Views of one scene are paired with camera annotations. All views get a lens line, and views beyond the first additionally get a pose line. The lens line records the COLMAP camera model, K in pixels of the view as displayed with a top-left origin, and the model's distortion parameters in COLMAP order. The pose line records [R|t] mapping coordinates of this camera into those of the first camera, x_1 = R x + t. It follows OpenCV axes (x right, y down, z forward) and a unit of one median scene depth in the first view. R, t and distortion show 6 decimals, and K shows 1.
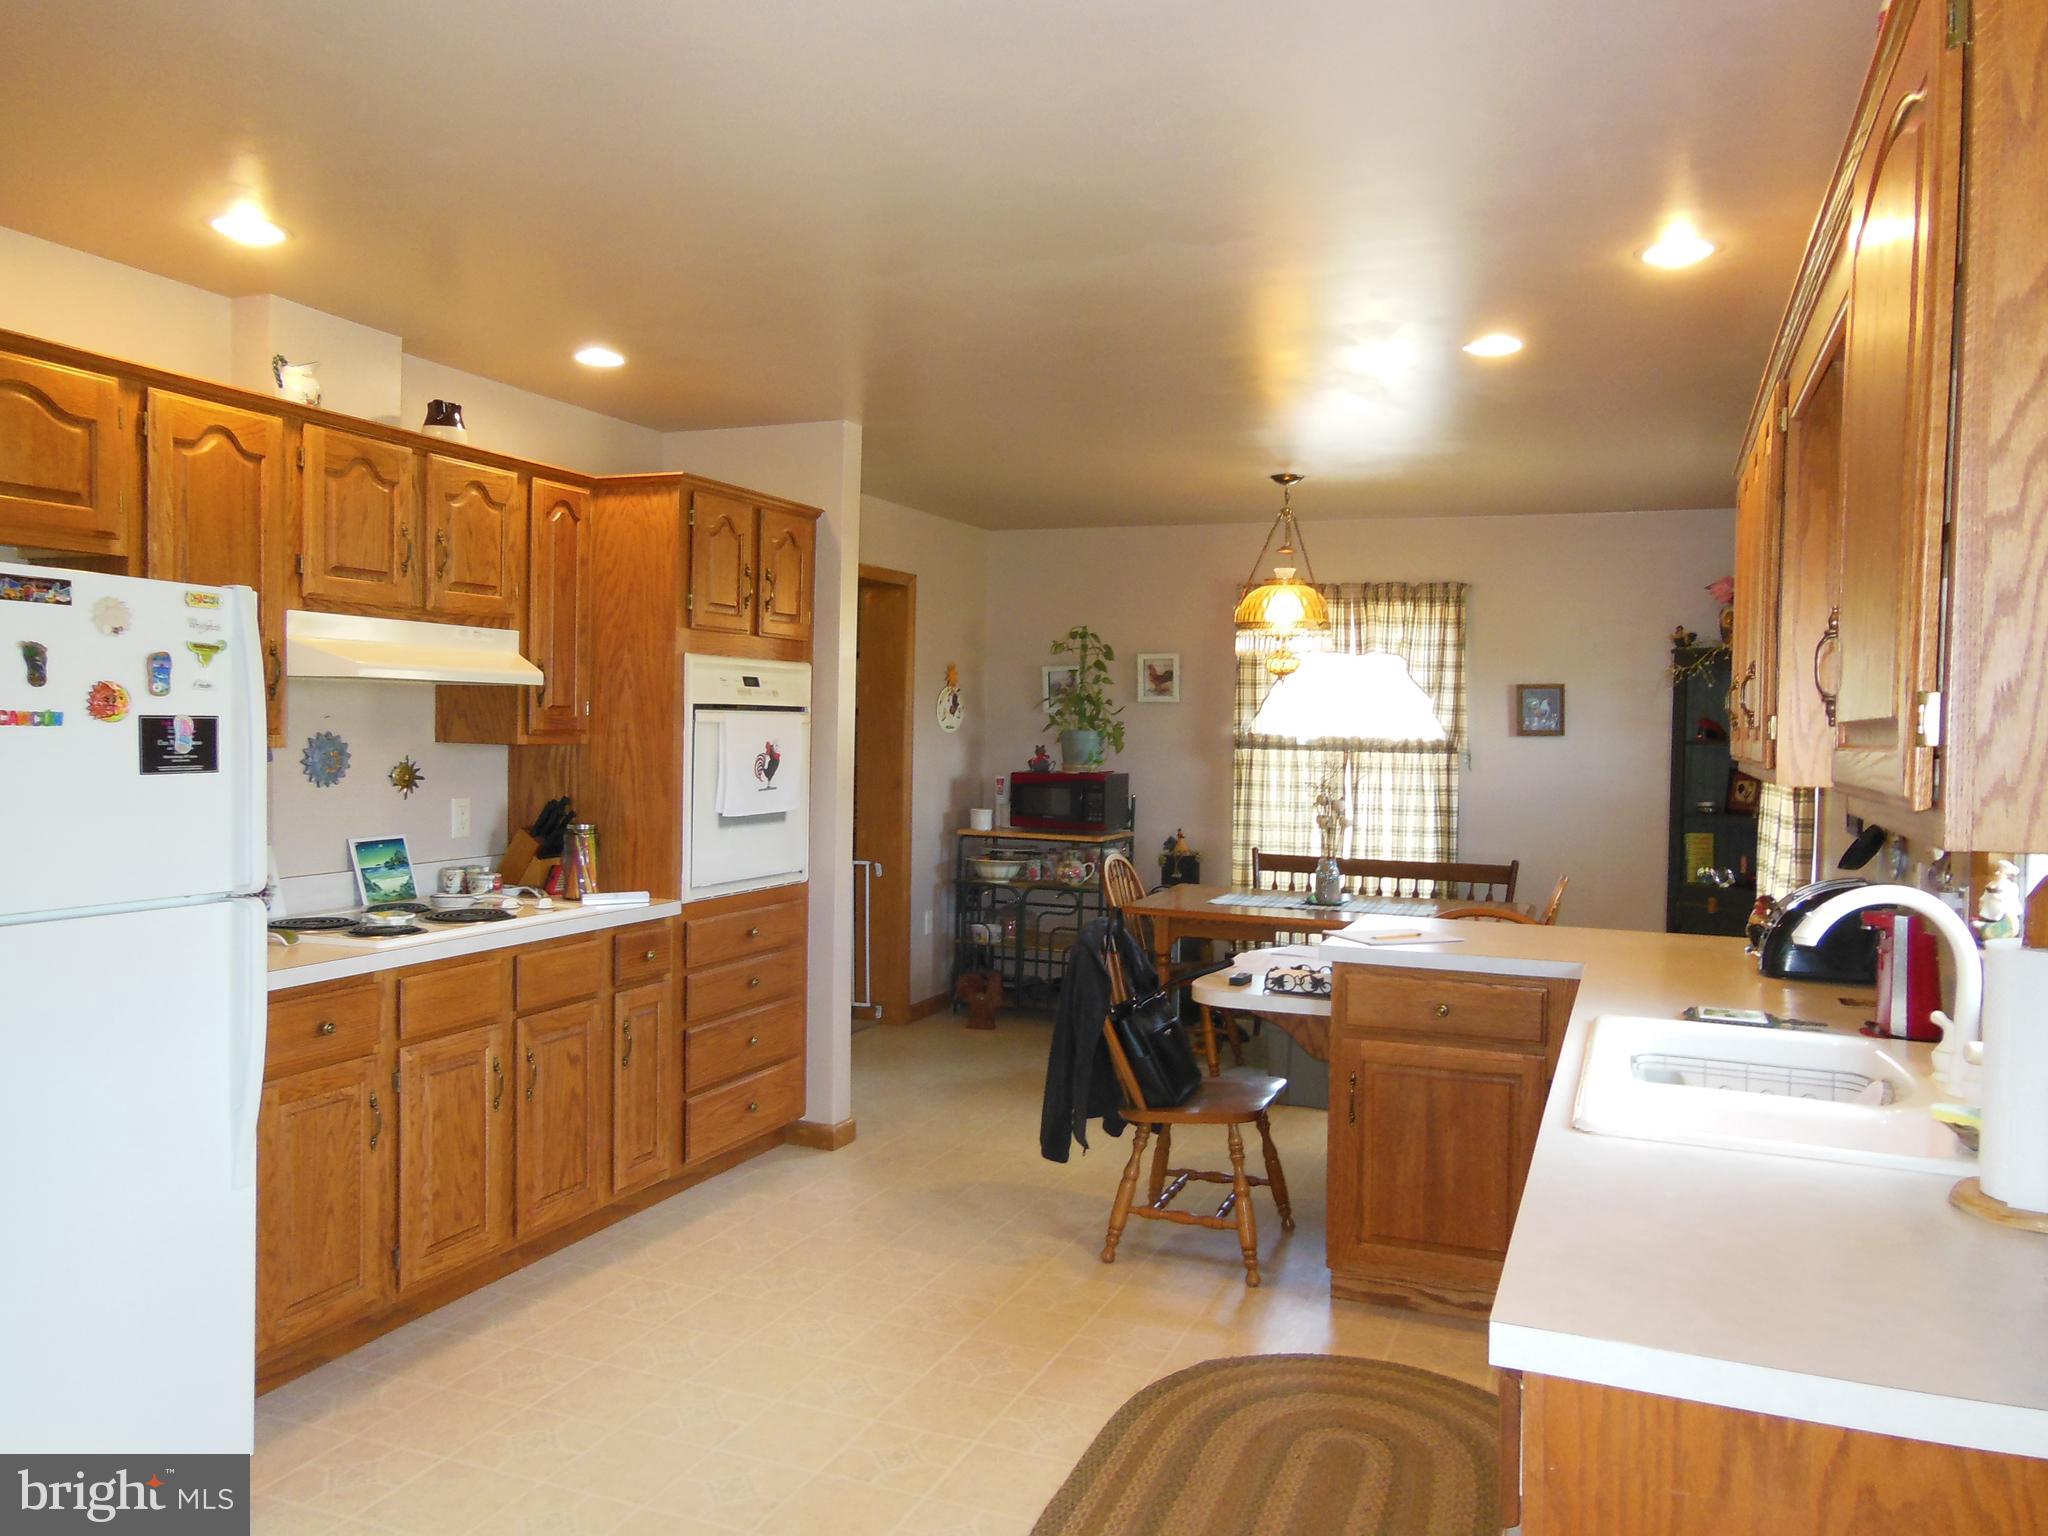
lens RADIAL K [[1458.3, 0, 1024.0], [0, 1458.3, 768.0], [0, 0, 1]] dist [-0.057002, 0.001519]
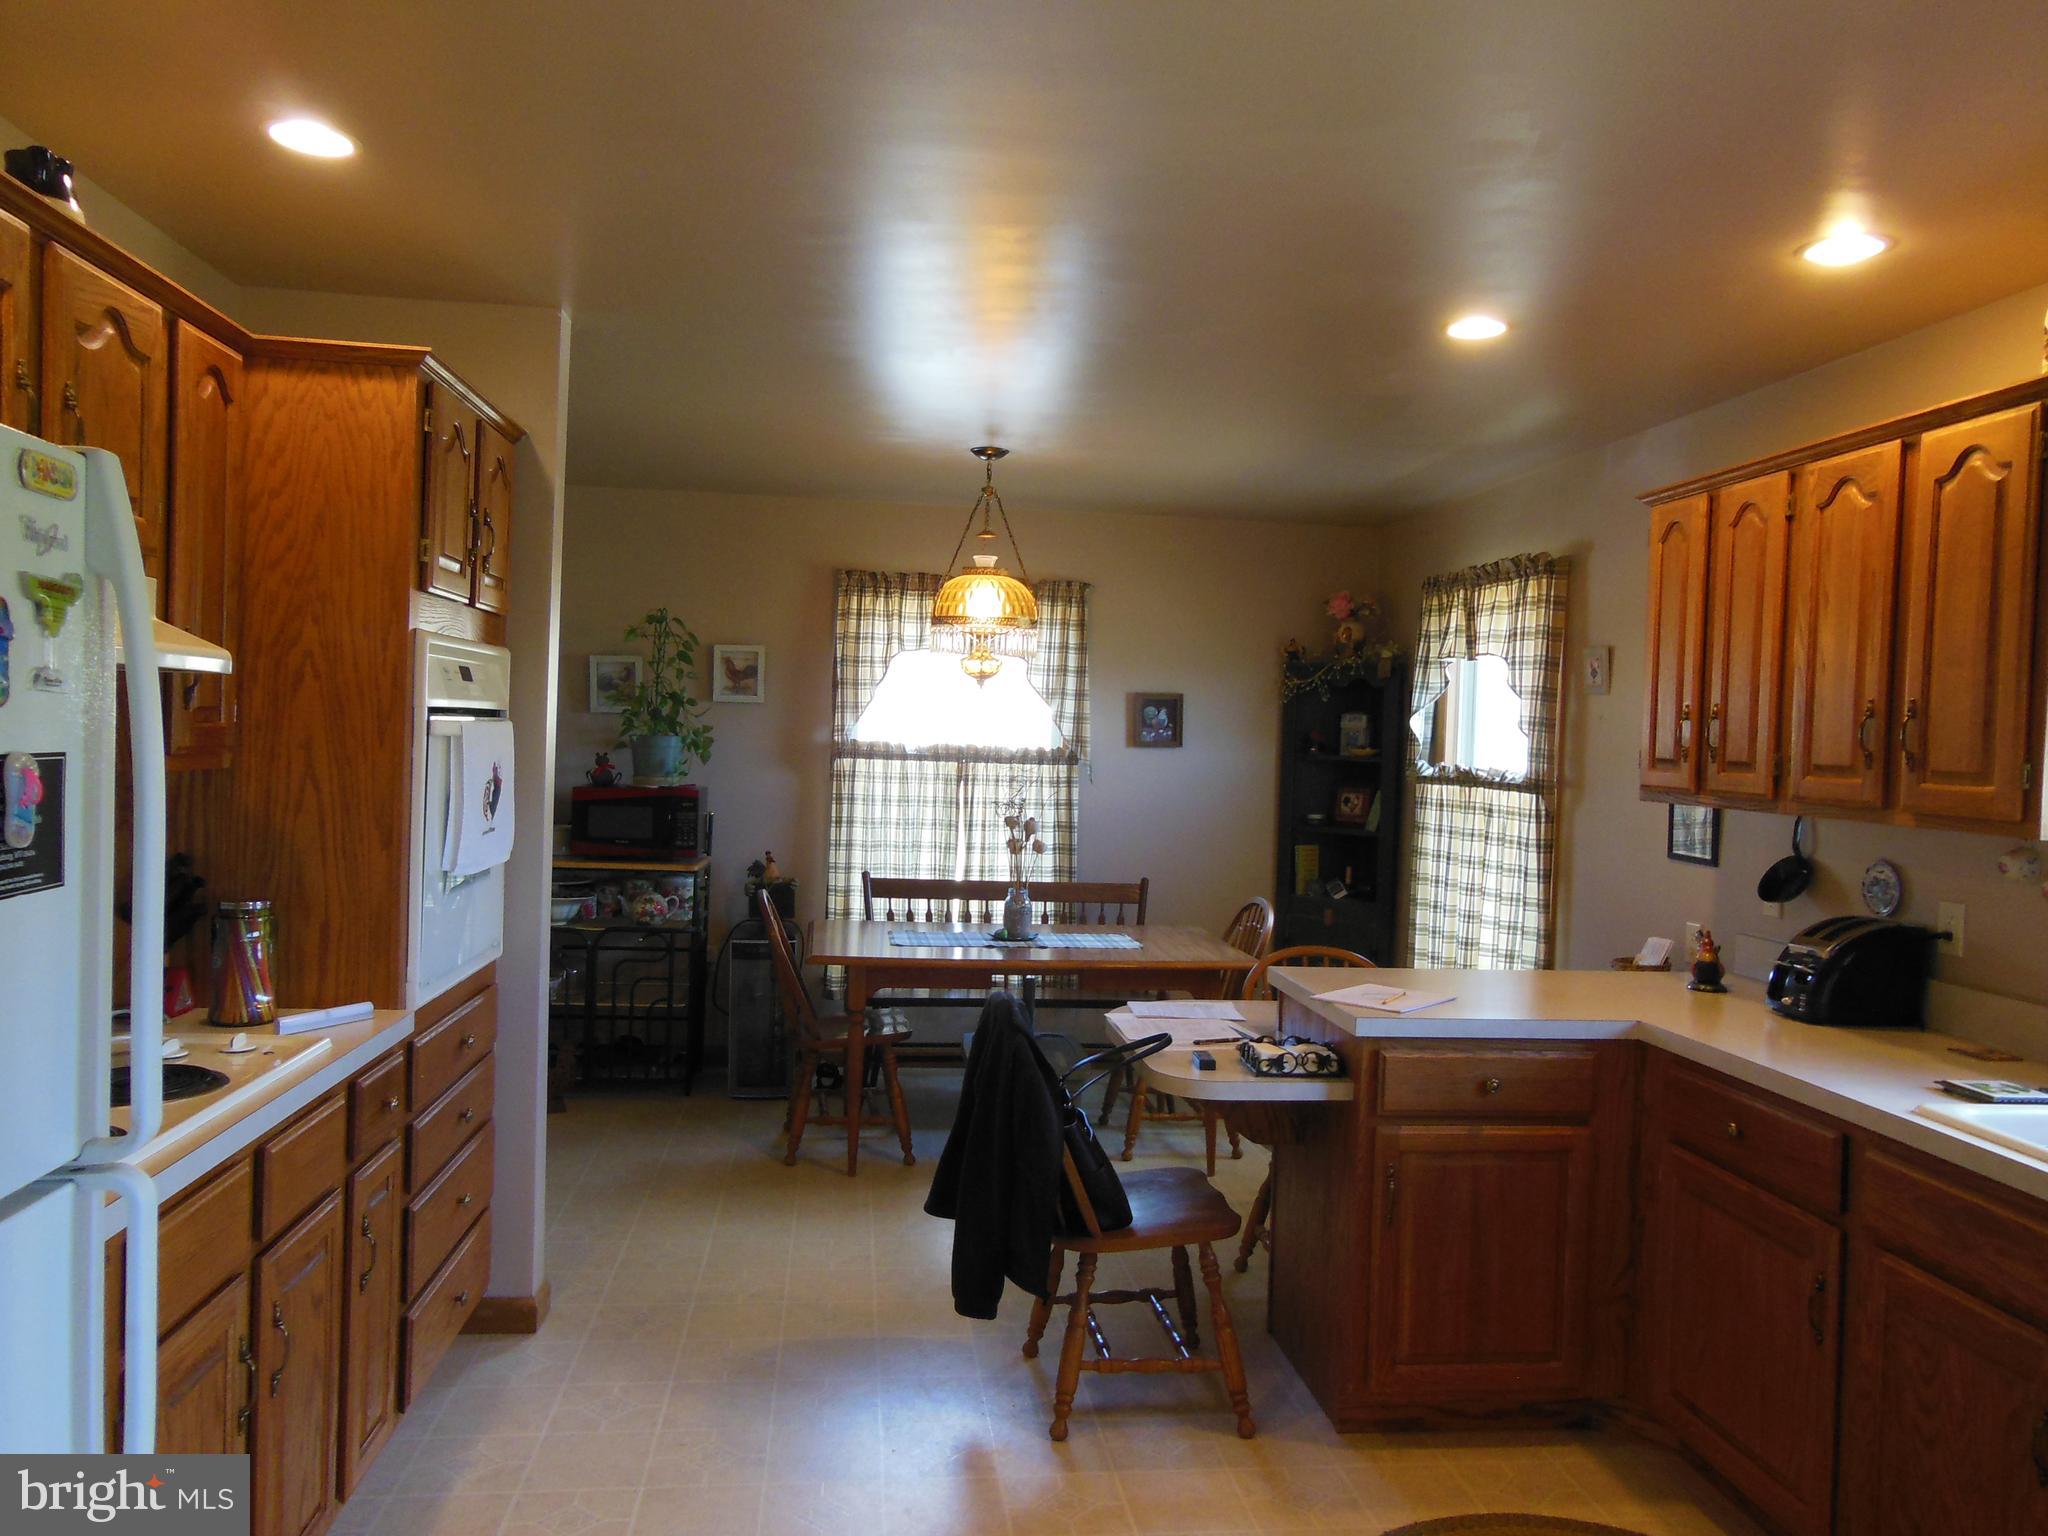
lens RADIAL K [[1484.8, 0, 1024.0], [0, 1484.8, 768.0], [0, 0, 1]] dist [-0.007343, 0.005133]
pose [[0.879203, -0.000351, 0.476448, -0.187949], [-0.002363, 0.999984, 0.005097, -0.012664], [-0.476442, -0.005607, 0.879188, 0.174775]]
